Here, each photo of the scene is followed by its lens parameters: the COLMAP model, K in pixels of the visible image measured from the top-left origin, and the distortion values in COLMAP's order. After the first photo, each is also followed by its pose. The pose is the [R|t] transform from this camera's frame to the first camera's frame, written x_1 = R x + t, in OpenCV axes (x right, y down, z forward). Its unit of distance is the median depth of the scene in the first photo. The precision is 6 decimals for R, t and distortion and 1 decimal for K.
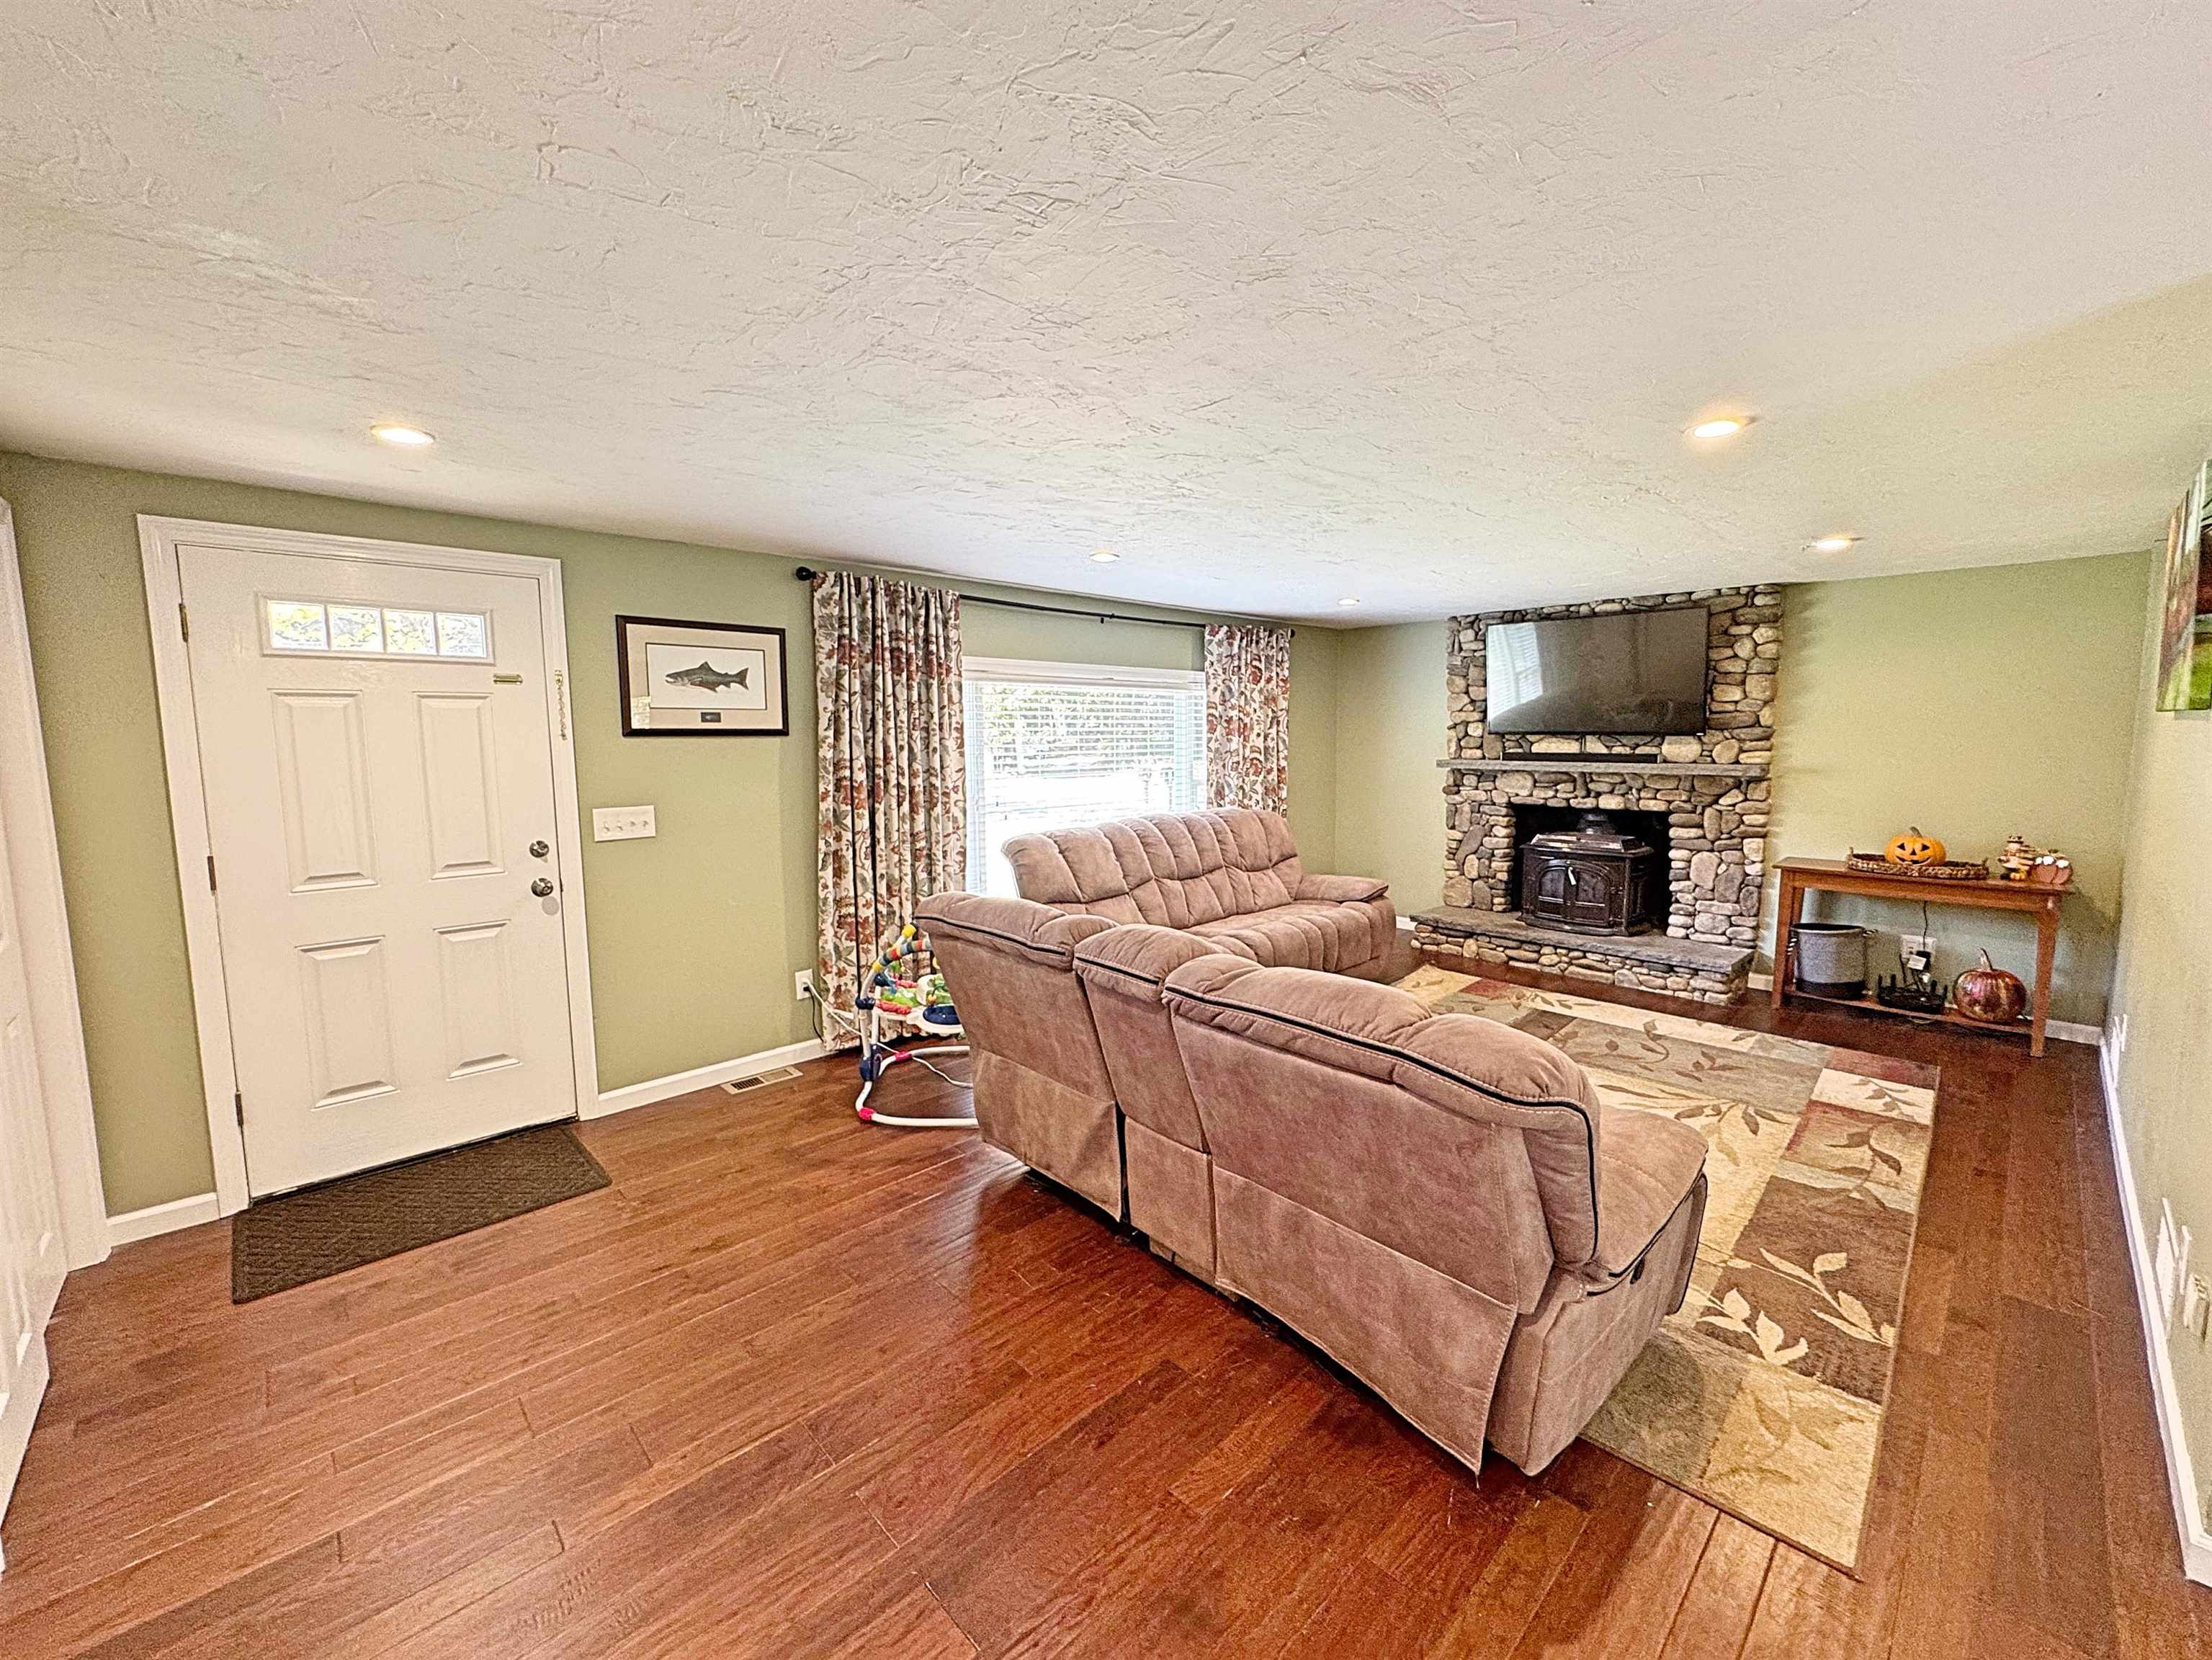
lens RADIAL K [[887.1, 0, 1107.9], [0, 887.1, 826.9], [0, 0, 1]] dist [-0.003188, -0.000109]
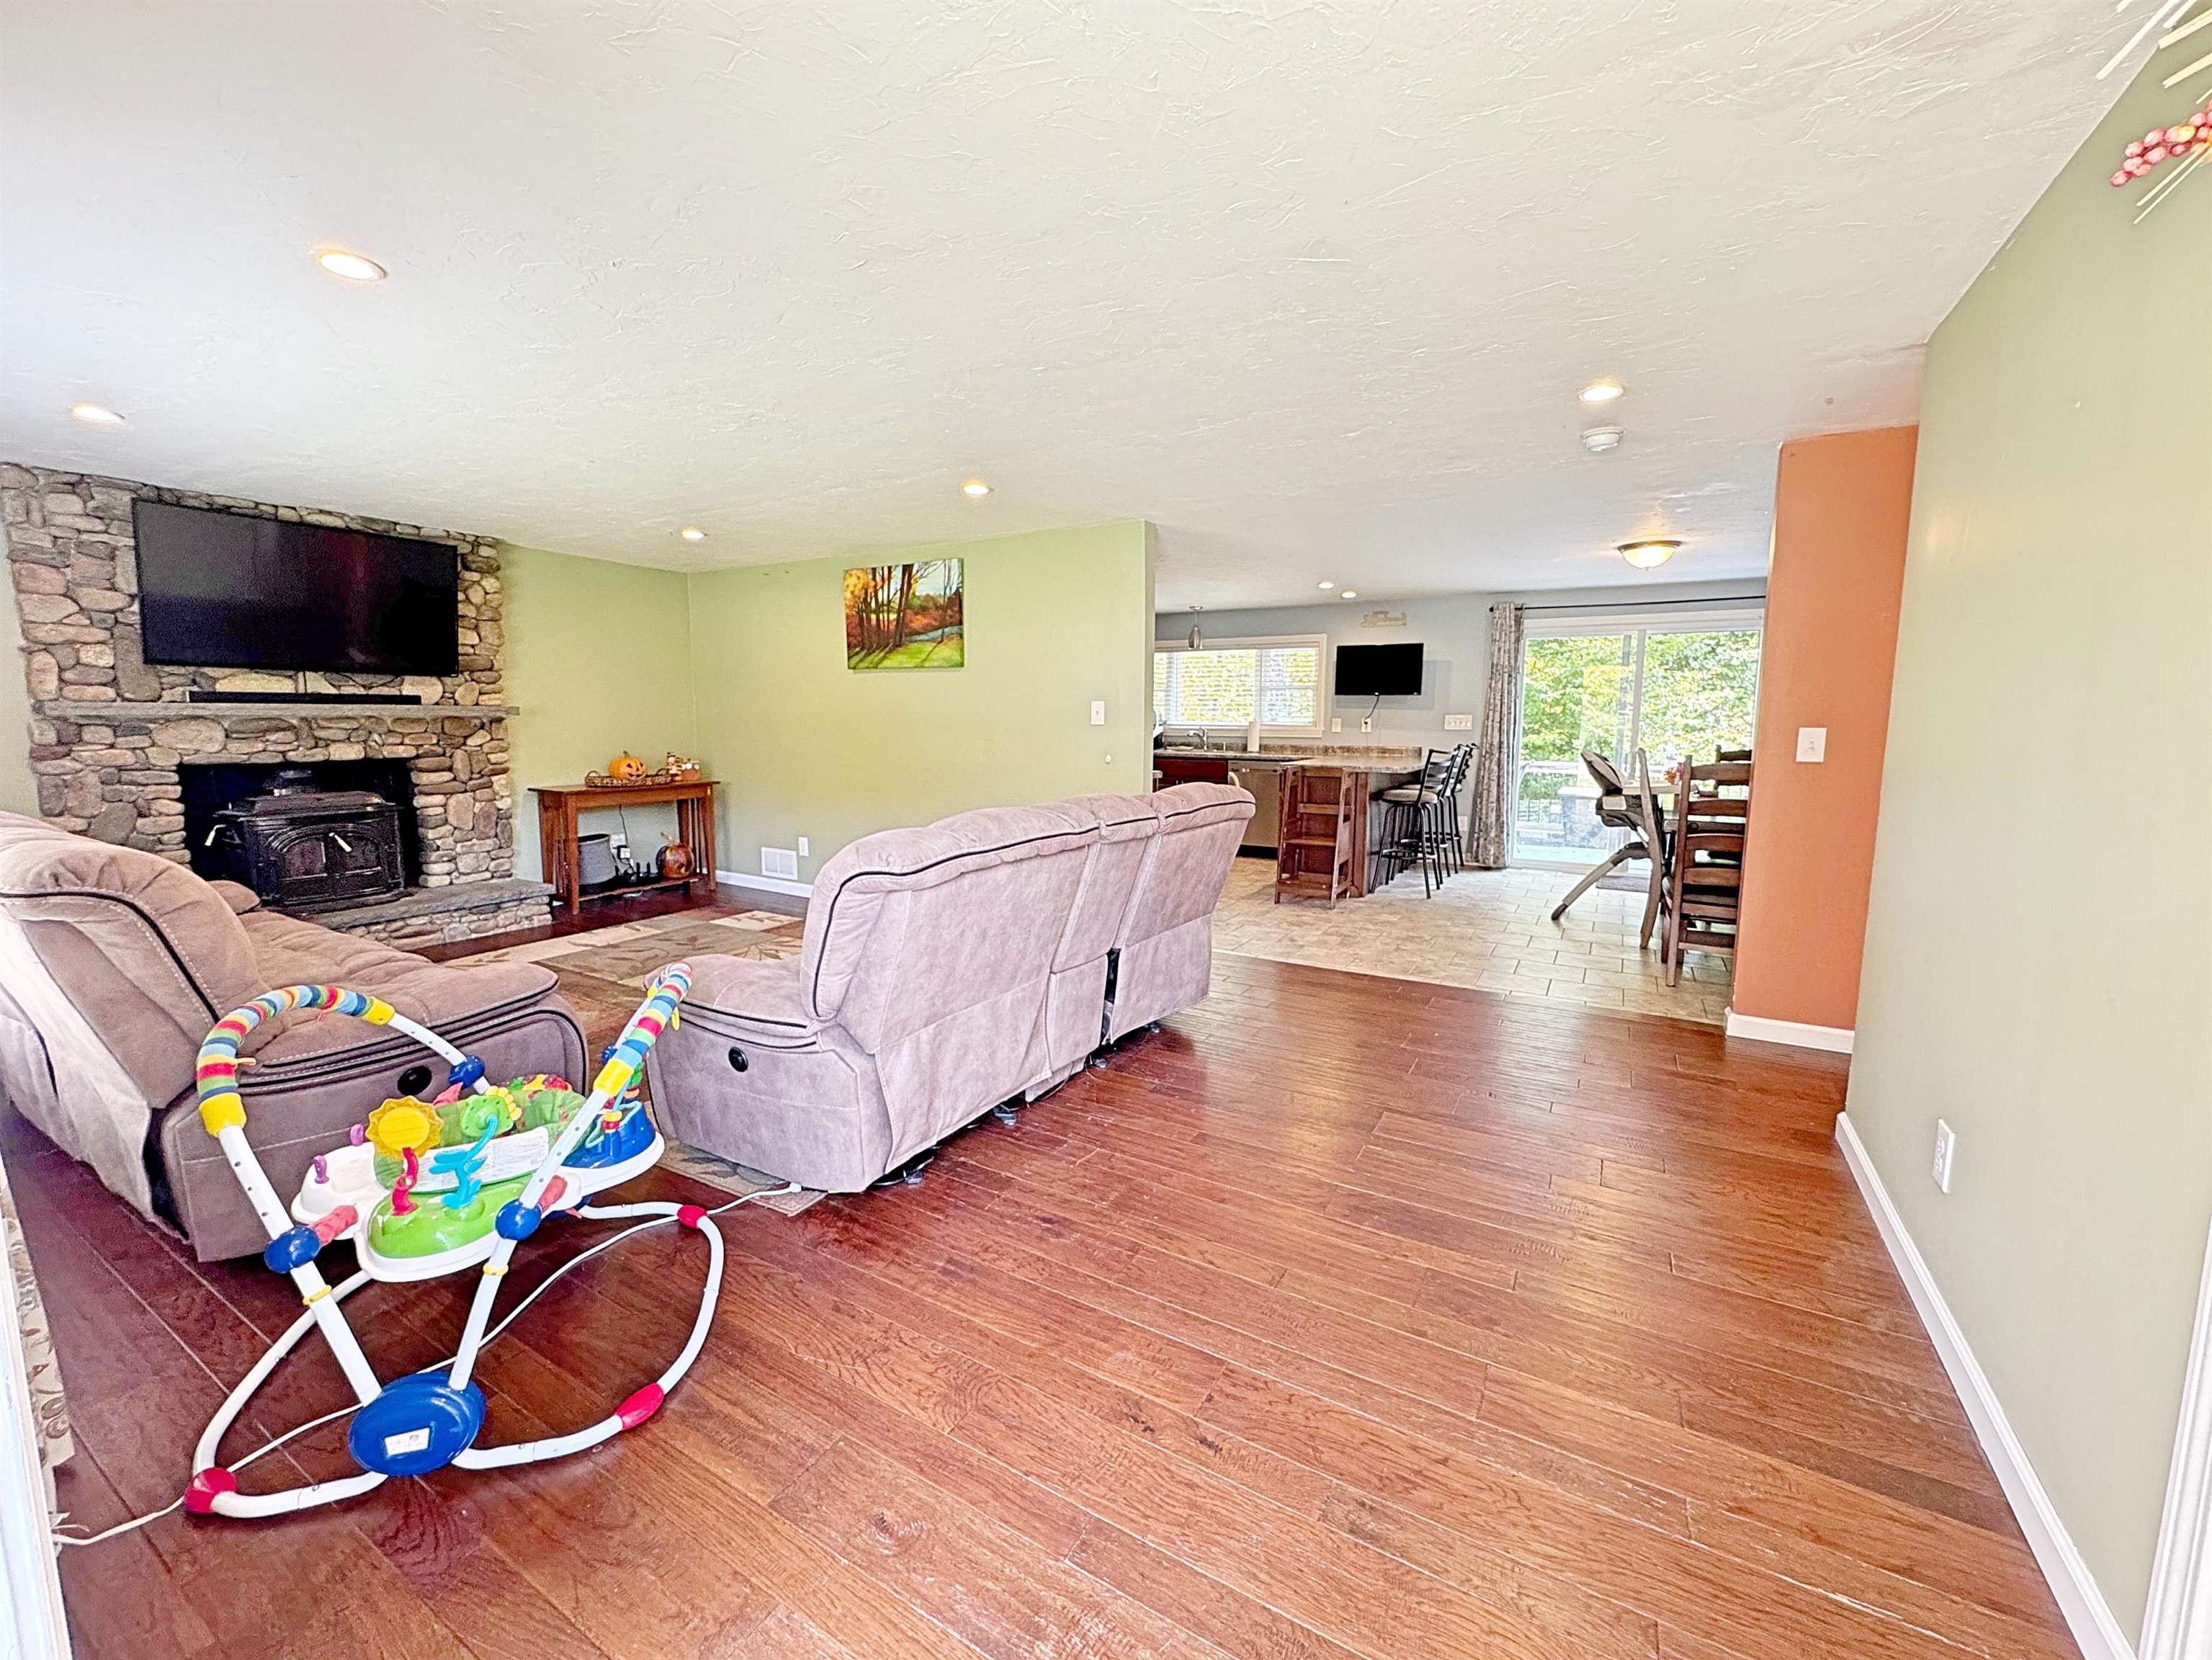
lens RADIAL K [[887.1, 0, 1105.3], [0, 887.1, 826.8], [0, 0, 1]] dist [-0.003188, -0.000109]
pose [[-0.283129, -0.113989, 0.952284, -0.488011], [0.097537, 0.984342, 0.146826, -0.010699], [-0.954109, 0.134454, -0.267578, 0.560881]]
